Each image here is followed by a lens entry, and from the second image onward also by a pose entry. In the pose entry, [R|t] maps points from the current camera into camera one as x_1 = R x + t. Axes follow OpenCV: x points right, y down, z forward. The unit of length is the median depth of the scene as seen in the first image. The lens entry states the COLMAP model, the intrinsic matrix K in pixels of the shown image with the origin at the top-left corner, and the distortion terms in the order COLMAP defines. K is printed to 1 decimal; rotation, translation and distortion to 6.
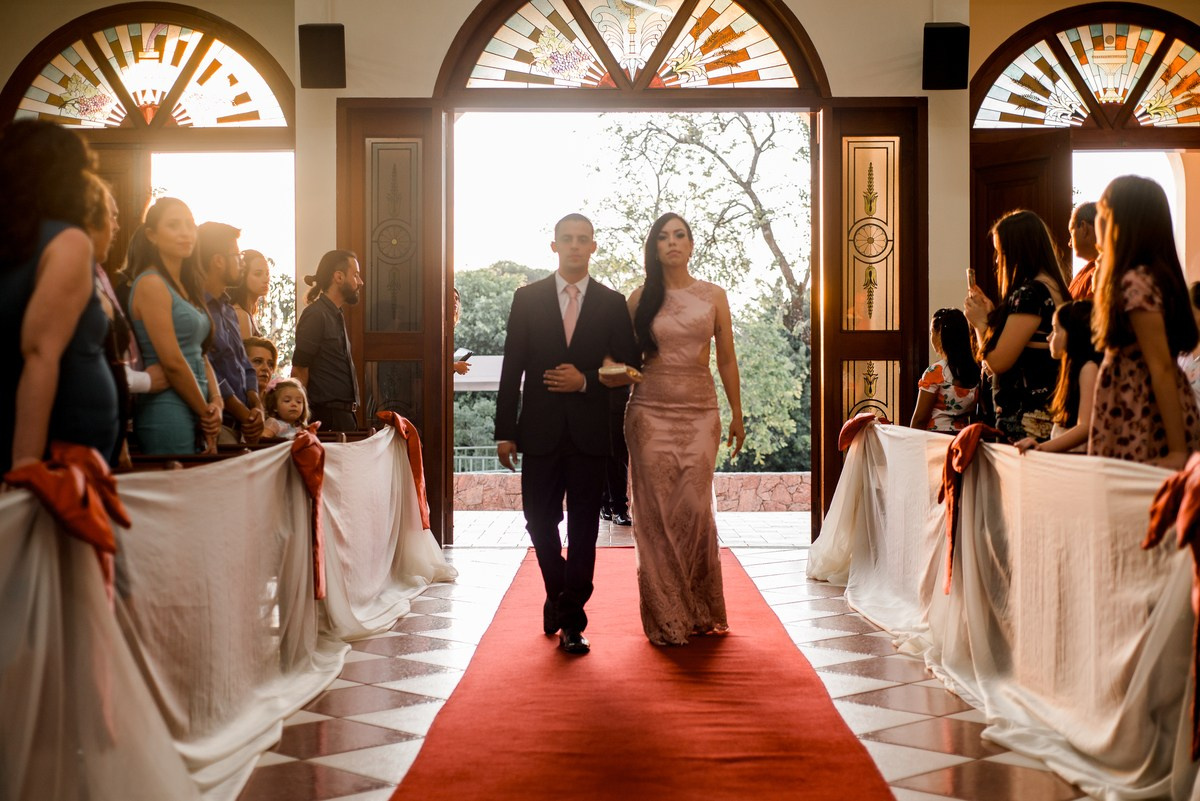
lens RADIAL K [[1780.9, 0, 600.0], [0, 1780.9, 400.5], [0, 0, 1]] dist [-0.011599, -0.027015]
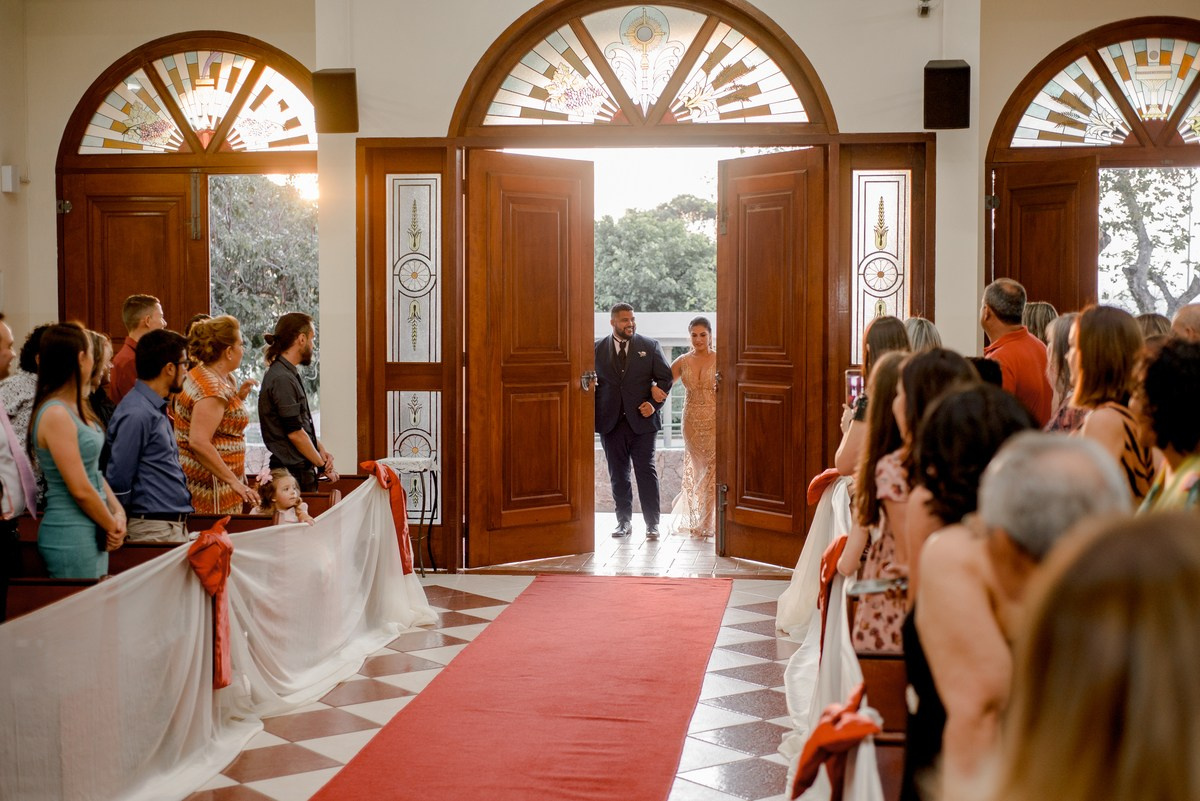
lens RADIAL K [[1757.1, 0, 600.0], [0, 1757.1, 400.5], [0, 0, 1]] dist [-0.020645, 0.002518]
pose [[0.993556, 0.008715, -0.113010, 0.107234], [-0.003558, 0.998946, 0.045758, -0.063588], [0.113290, -0.045061, 0.992540, -0.002409]]
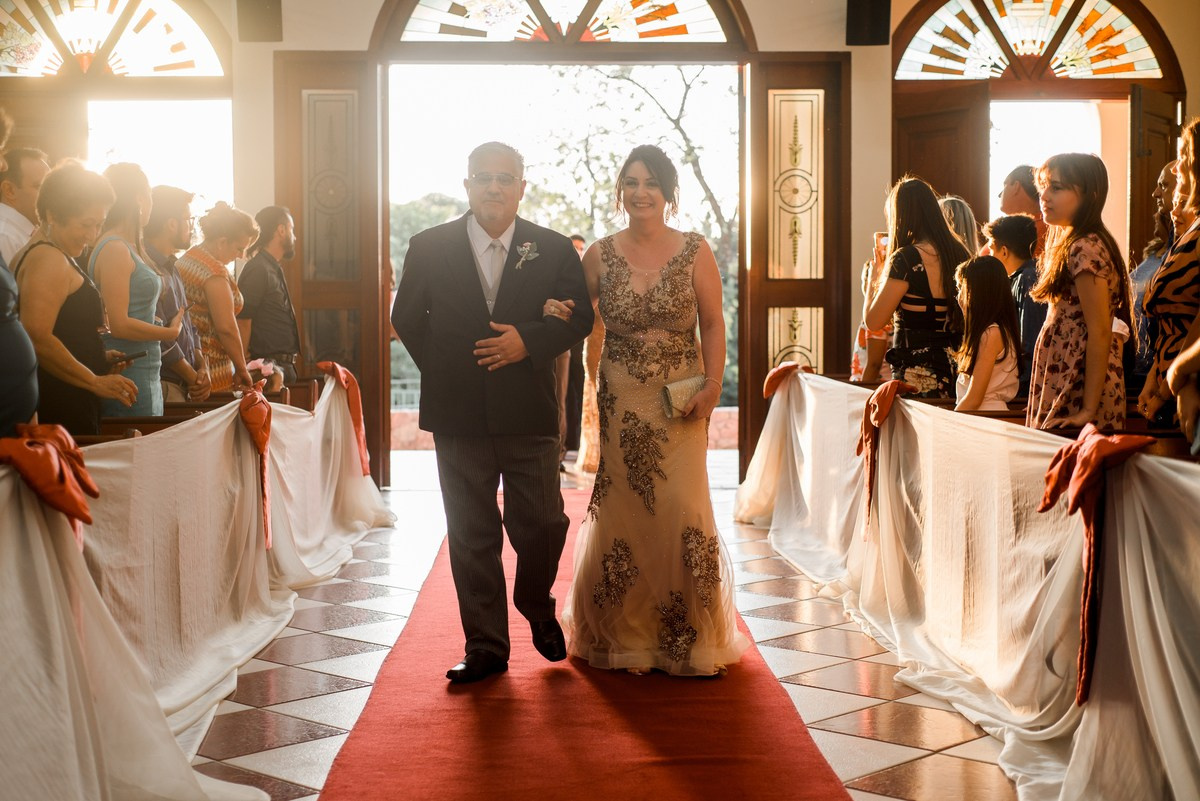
lens RADIAL K [[1771.7, 0, 600.0], [0, 1771.7, 400.5], [0, 0, 1]] dist [-0.011187, -0.032973]
pose [[0.999222, -0.003726, 0.039253, -0.001876], [0.002147, 0.999189, 0.040198, -0.010239], [-0.039371, -0.040082, 0.998420, -0.024291]]
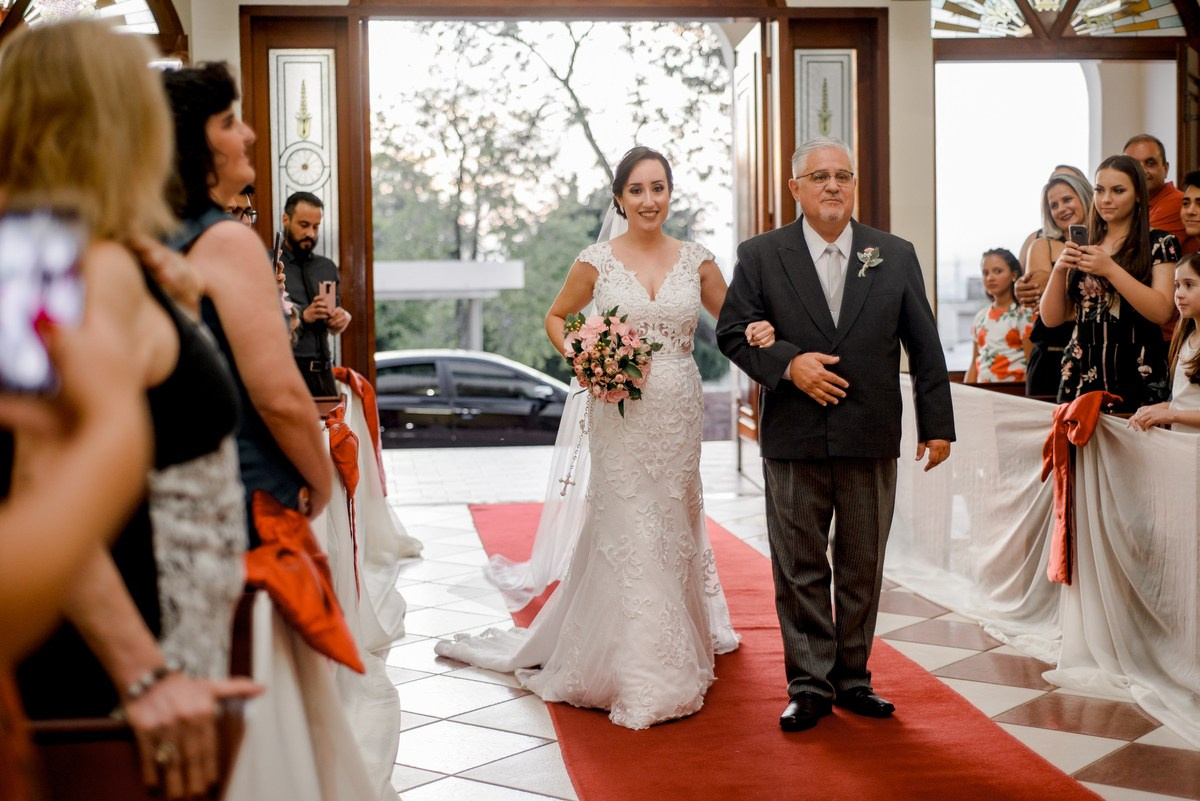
lens RADIAL K [[1817.3, 0, 600.0], [0, 1817.3, 400.5], [0, 0, 1]] dist [-0.023507, 0.031877]
pose [[0.991381, -0.022546, 0.129055, -0.089136], [0.014946, 0.998113, 0.059562, -0.024216], [-0.130154, -0.057119, 0.989847, 0.071641]]
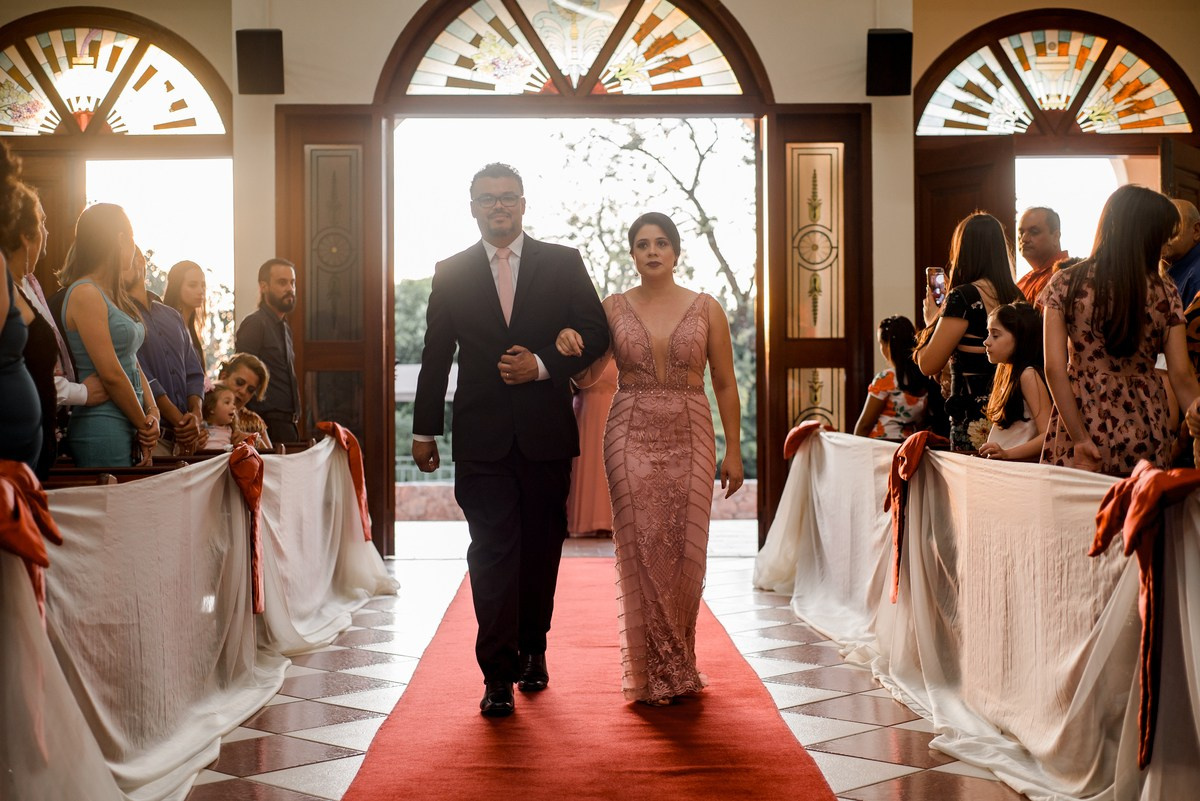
lens RADIAL K [[1795.1, 0, 600.0], [0, 1795.1, 400.5], [0, 0, 1]] dist [-0.015053, -0.013429]
pose [[0.999506, -0.004961, 0.031036, 0.000373], [0.005118, 0.999975, -0.004978, -0.000029], [-0.031011, 0.005134, 0.999506, 0.002102]]
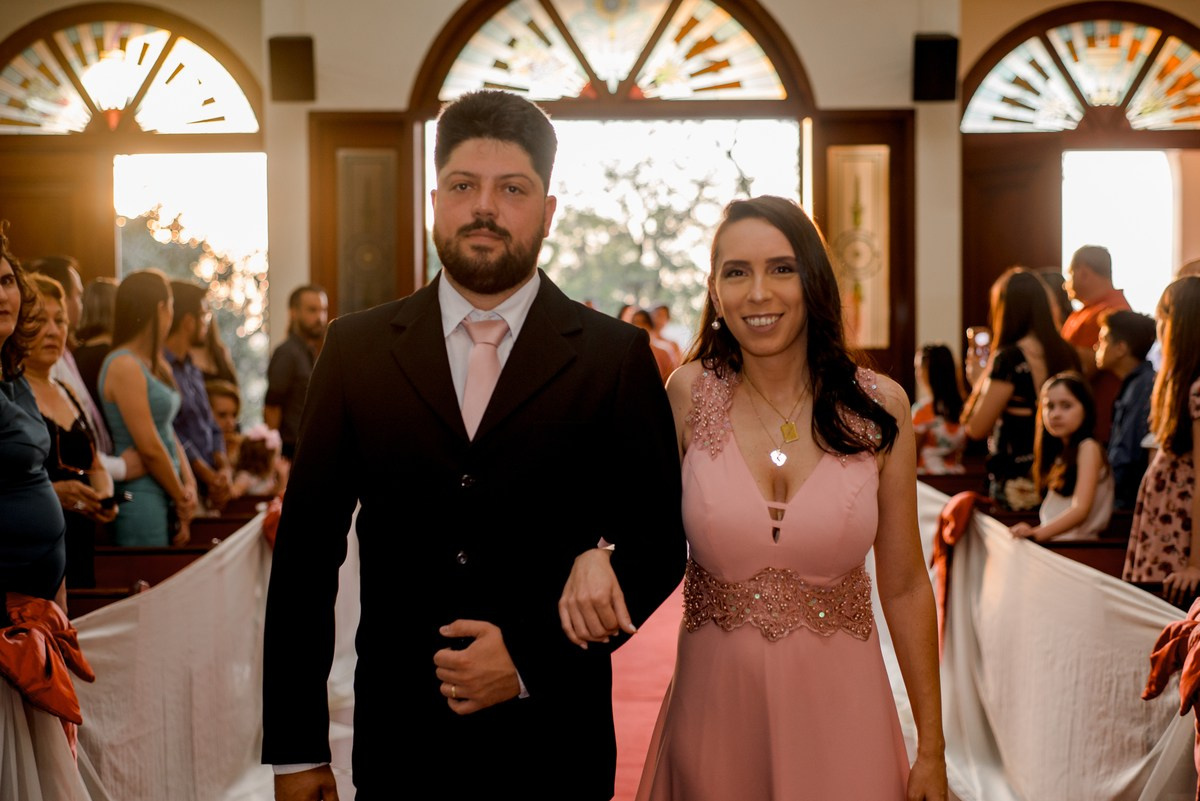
lens RADIAL K [[1817.3, 0, 600.0], [0, 1817.3, 400.5], [0, 0, 1]] dist [-0.023507, 0.031877]
pose [[0.999929, -0.004244, 0.011147, -0.000351], [0.003934, 0.999610, 0.027655, -0.038114], [-0.011260, -0.027610, 0.999555, 0.007230]]
